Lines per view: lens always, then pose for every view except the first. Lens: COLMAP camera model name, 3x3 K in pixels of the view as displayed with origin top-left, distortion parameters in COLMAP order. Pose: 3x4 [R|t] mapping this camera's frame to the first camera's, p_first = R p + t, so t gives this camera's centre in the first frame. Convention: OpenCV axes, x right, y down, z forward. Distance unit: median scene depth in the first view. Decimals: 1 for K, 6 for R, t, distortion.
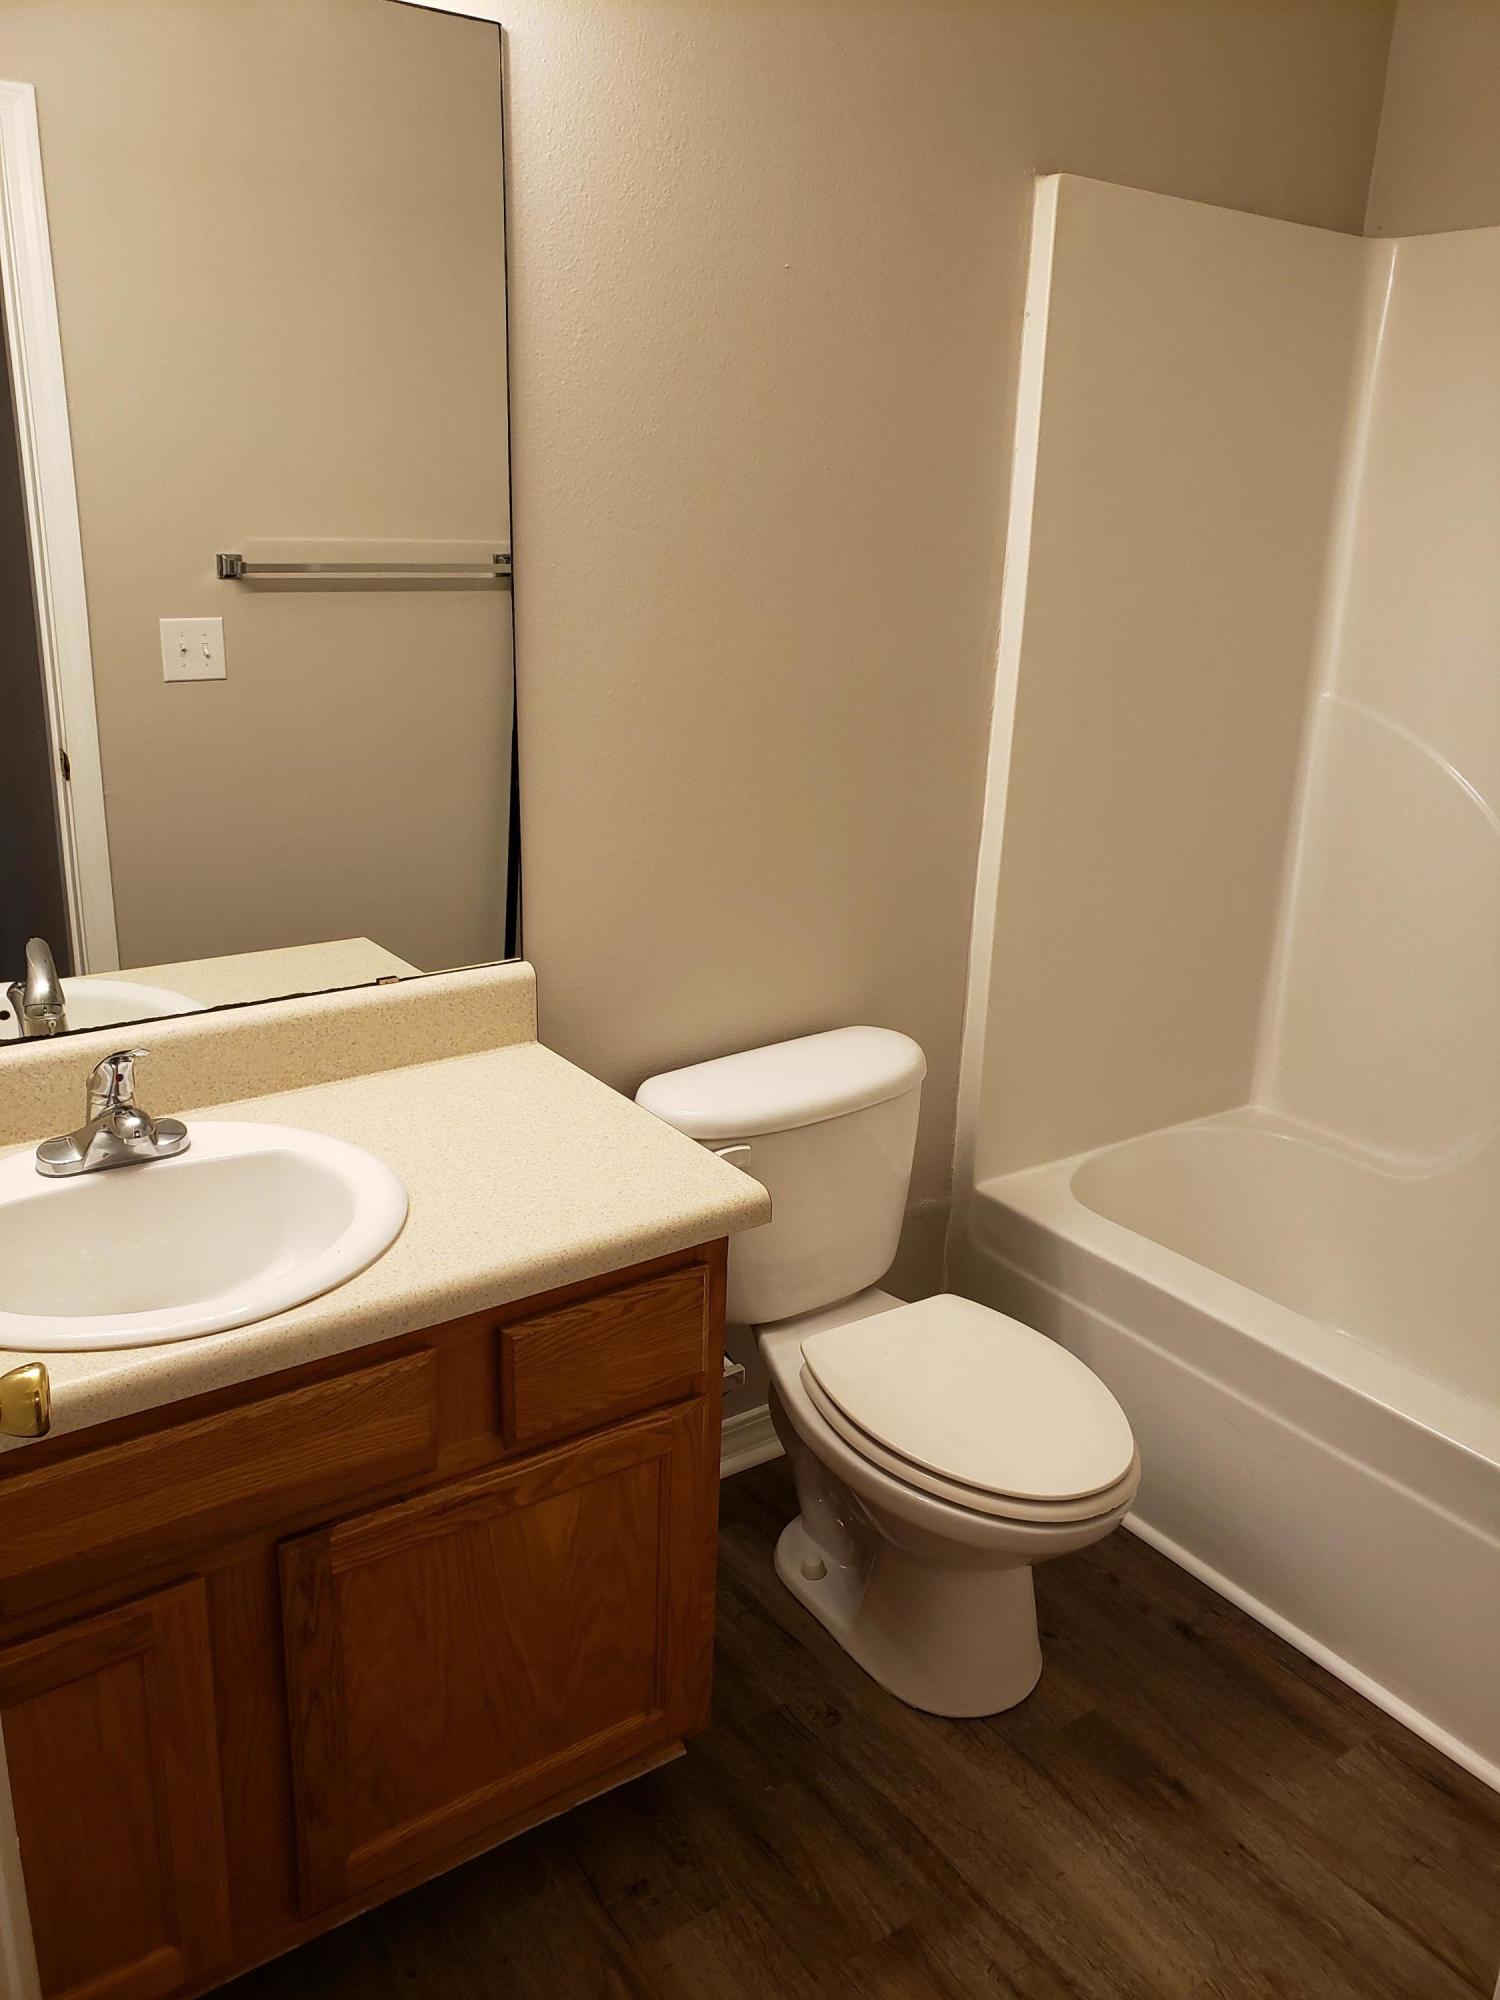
lens RADIAL K [[1539.7, 0, 778.1], [0, 1539.7, 998.9], [0, 0, 1]] dist [0.119352, -0.317709]
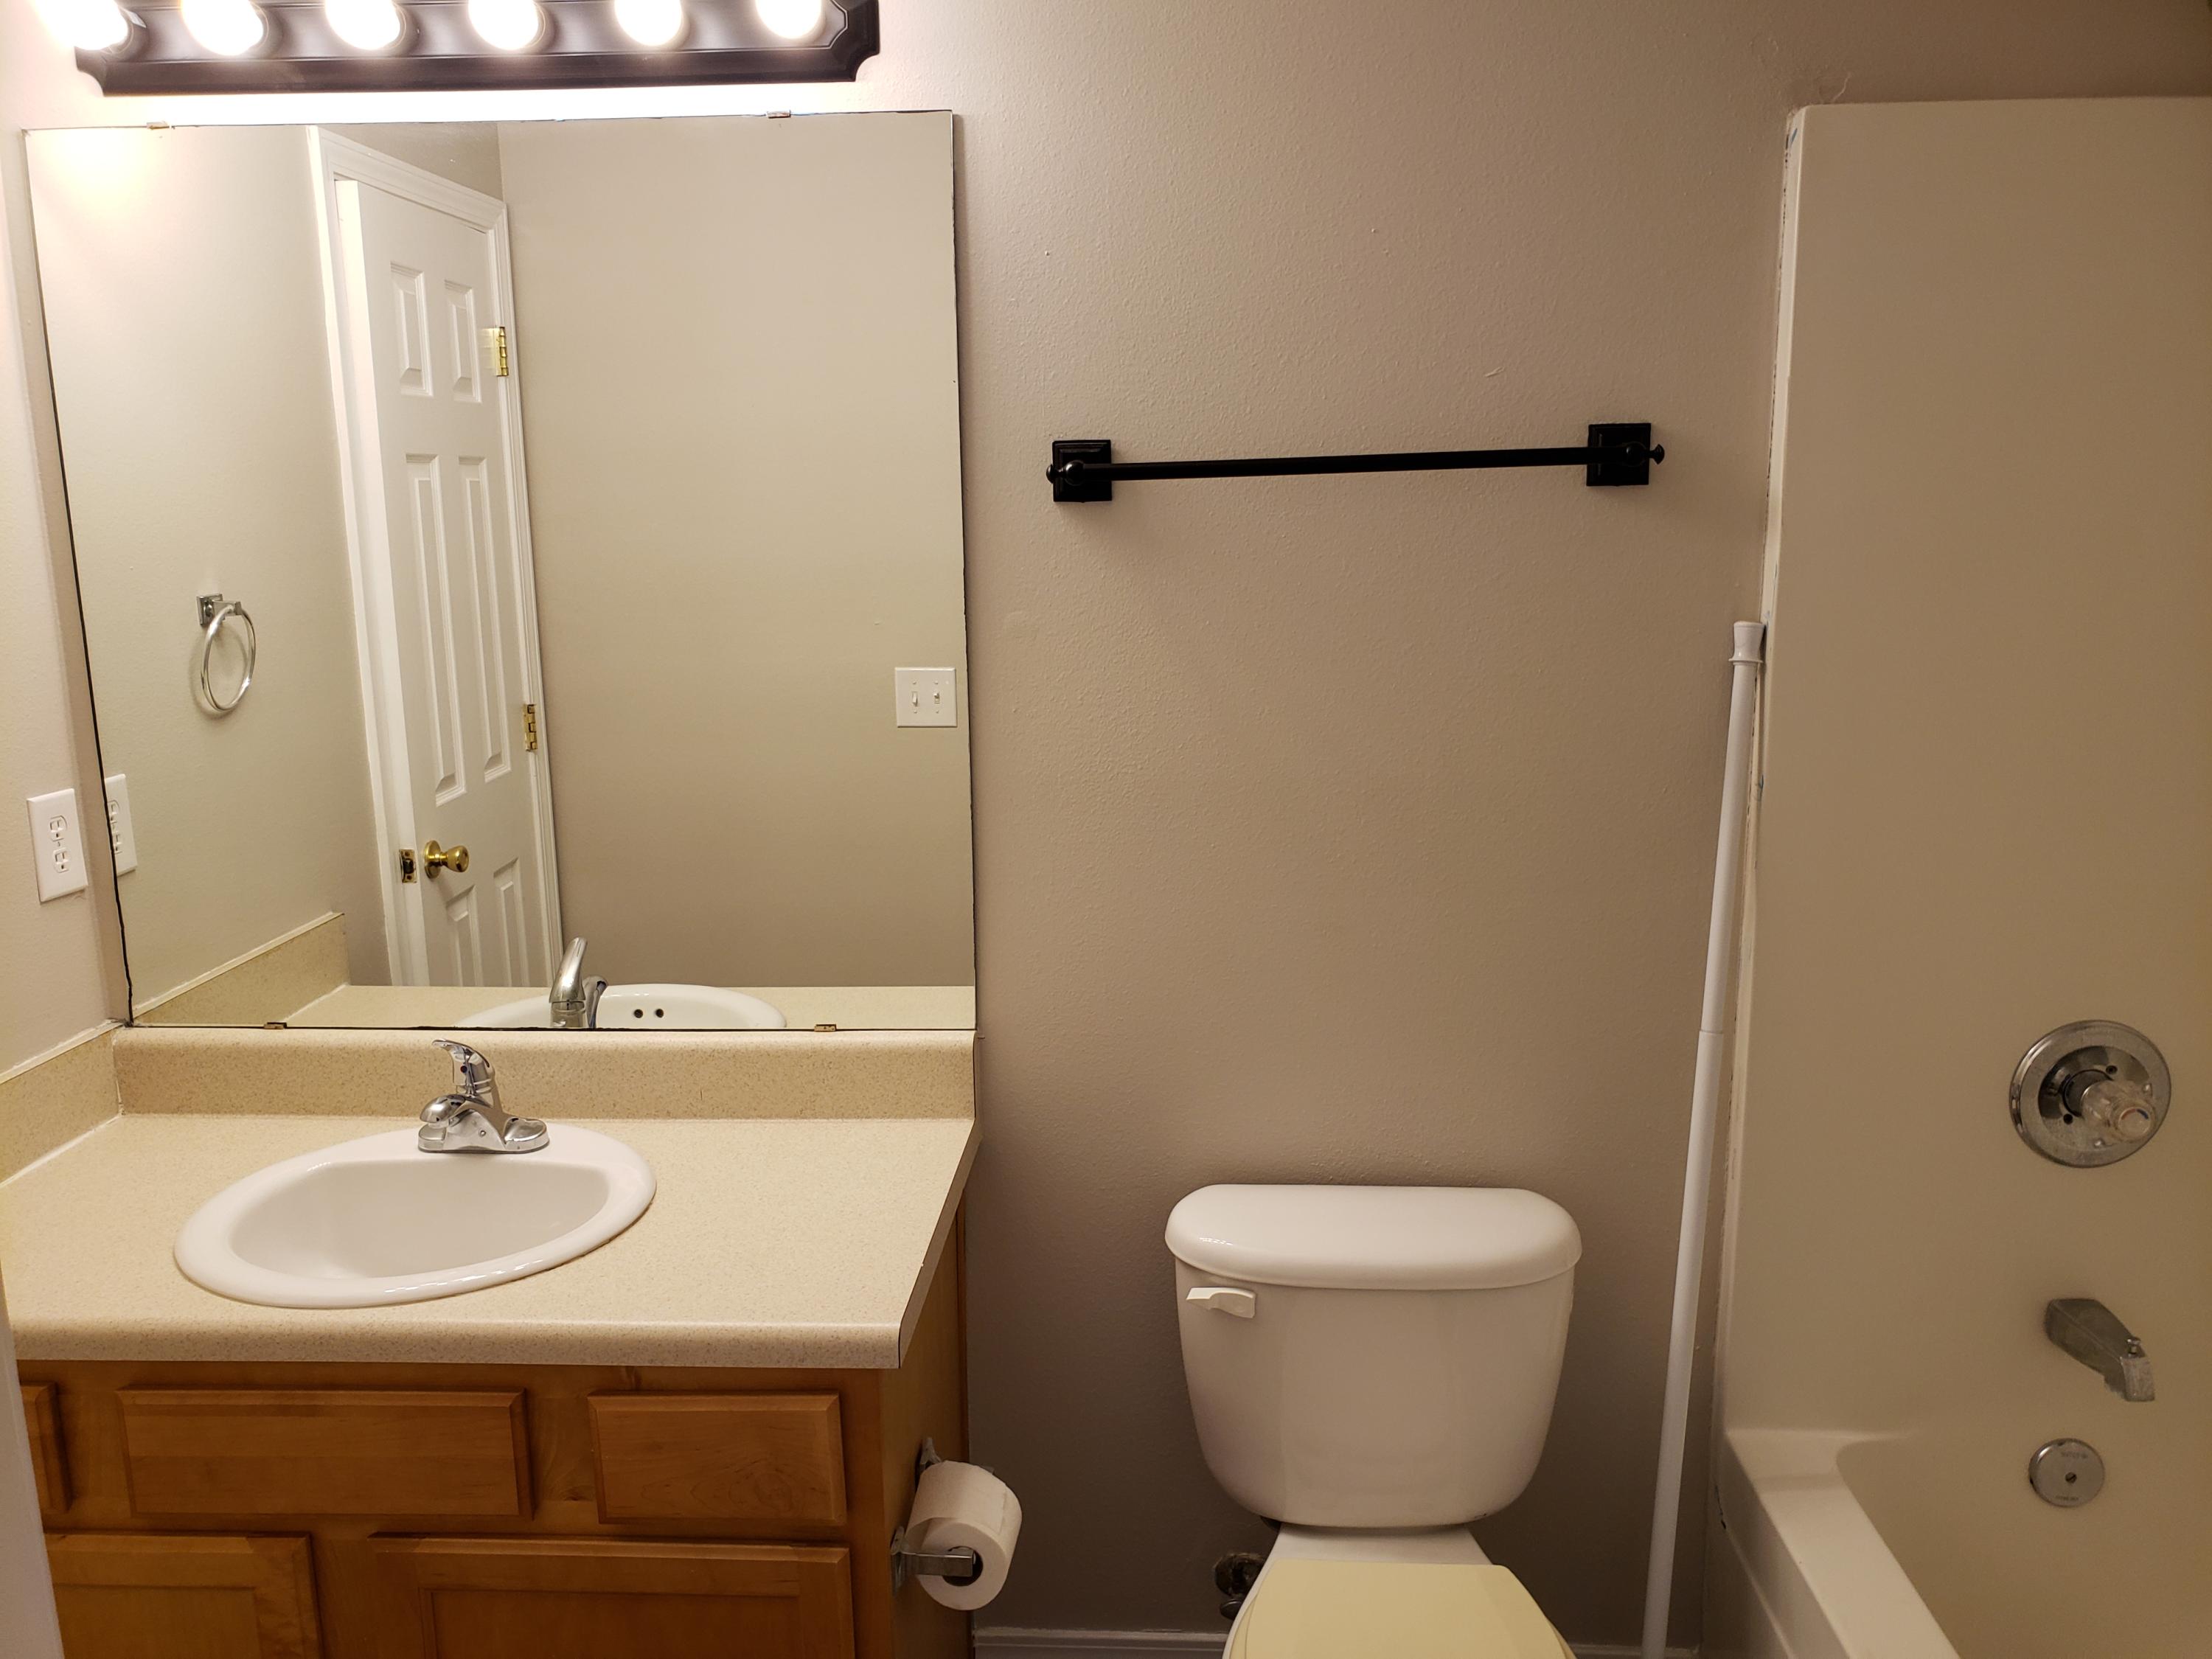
lens RADIAL K [[1703.0, 0, 1106.0], [0, 1703.0, 829.5], [0, 0, 1]] dist [0.119352, -0.317709]
pose [[0.754682, 0.084326, -0.650649, 0.613557], [-0.156744, 0.986162, -0.053996, -0.109820], [0.637092, 0.142735, 0.757456, 0.256378]]
